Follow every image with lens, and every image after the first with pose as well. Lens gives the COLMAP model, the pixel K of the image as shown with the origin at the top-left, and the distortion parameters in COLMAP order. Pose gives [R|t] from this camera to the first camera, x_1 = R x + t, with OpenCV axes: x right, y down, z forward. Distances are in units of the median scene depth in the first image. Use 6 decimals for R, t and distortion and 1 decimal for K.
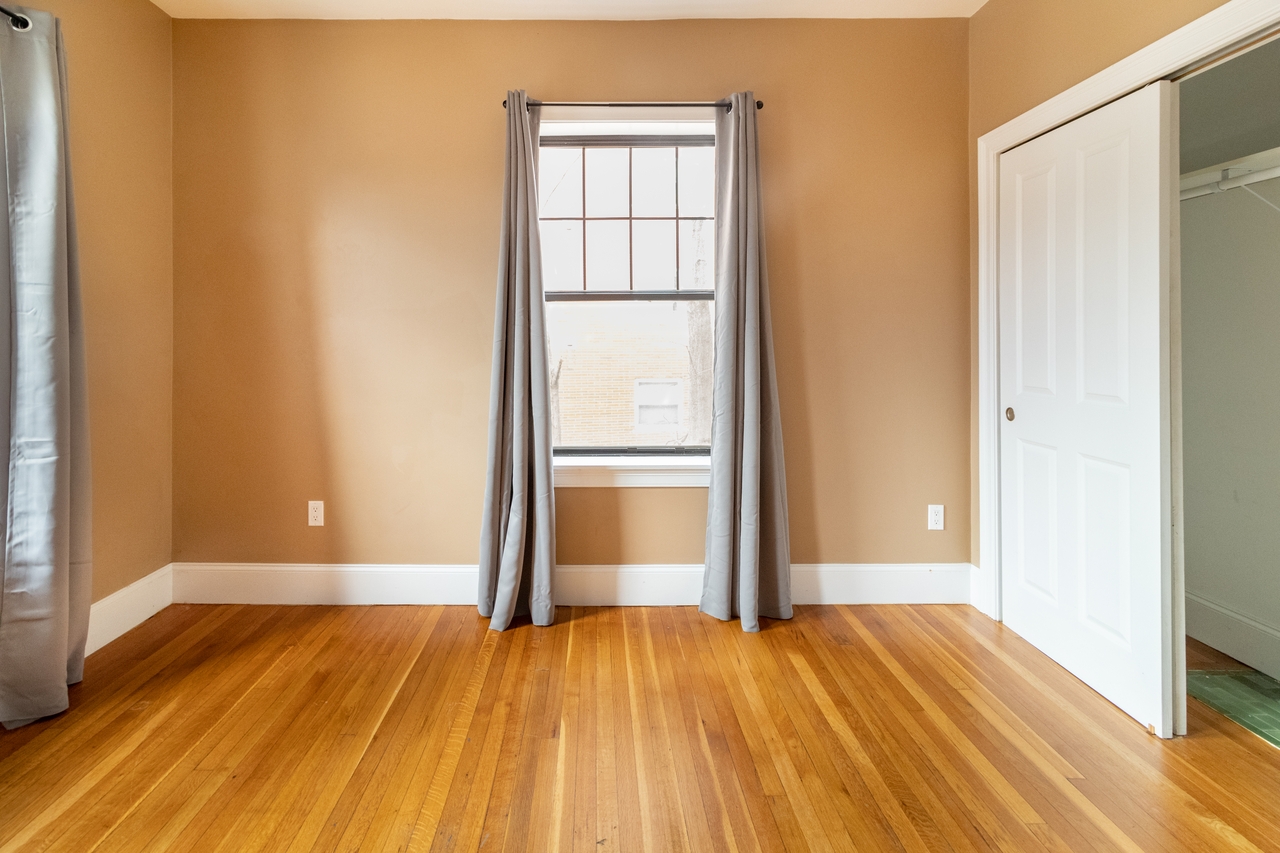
lens RADIAL K [[653.7, 0, 640.6], [0, 653.7, 332.9], [0, 0, 1]] dist [0.002271, -0.001338]
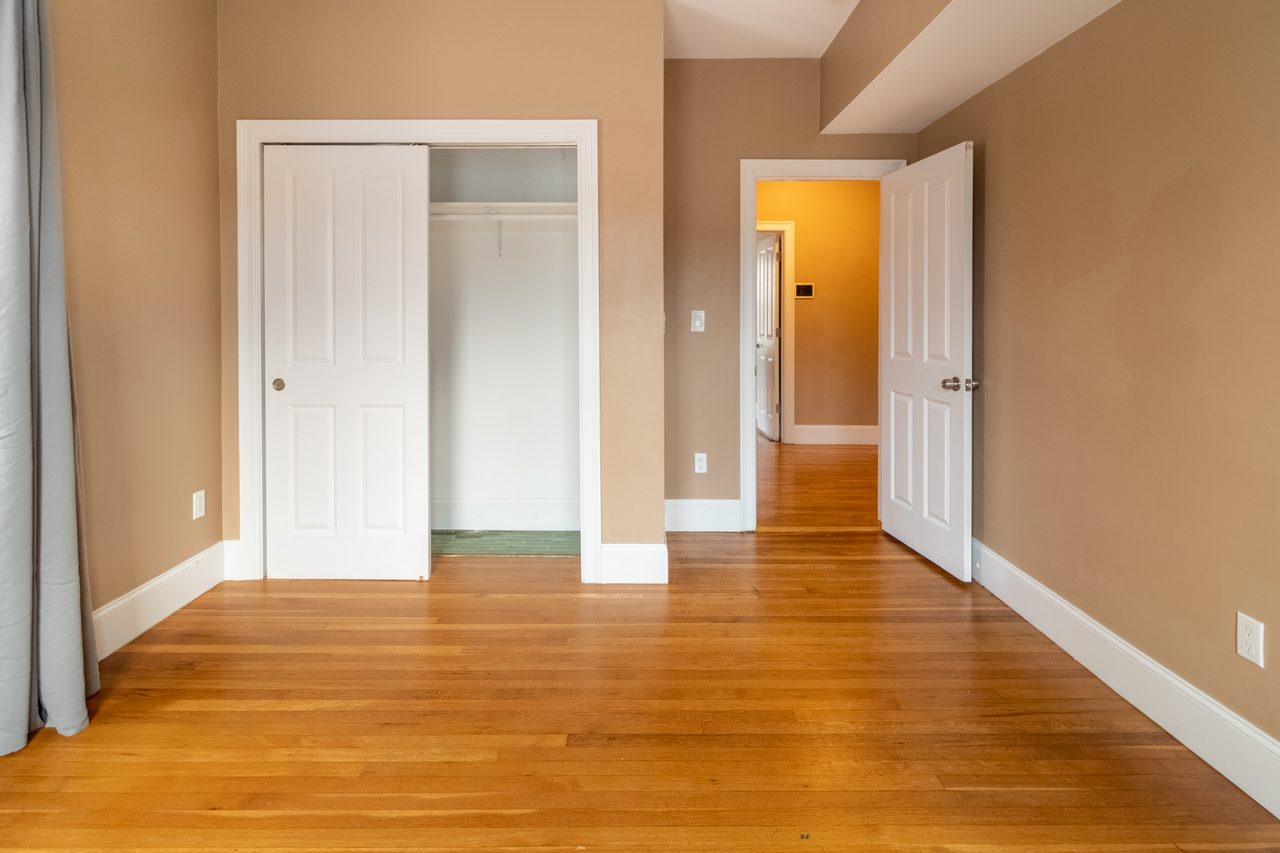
lens RADIAL K [[610.2, 0, 677.1], [0, 610.2, 319.6], [0, 0, 1]] dist [-0.002081, -0.000147]
pose [[-0.008514, -0.015348, 0.999846, -0.638651], [-0.006852, 0.999860, 0.015290, -0.008714], [-0.999940, -0.006721, -0.008618, 0.458172]]
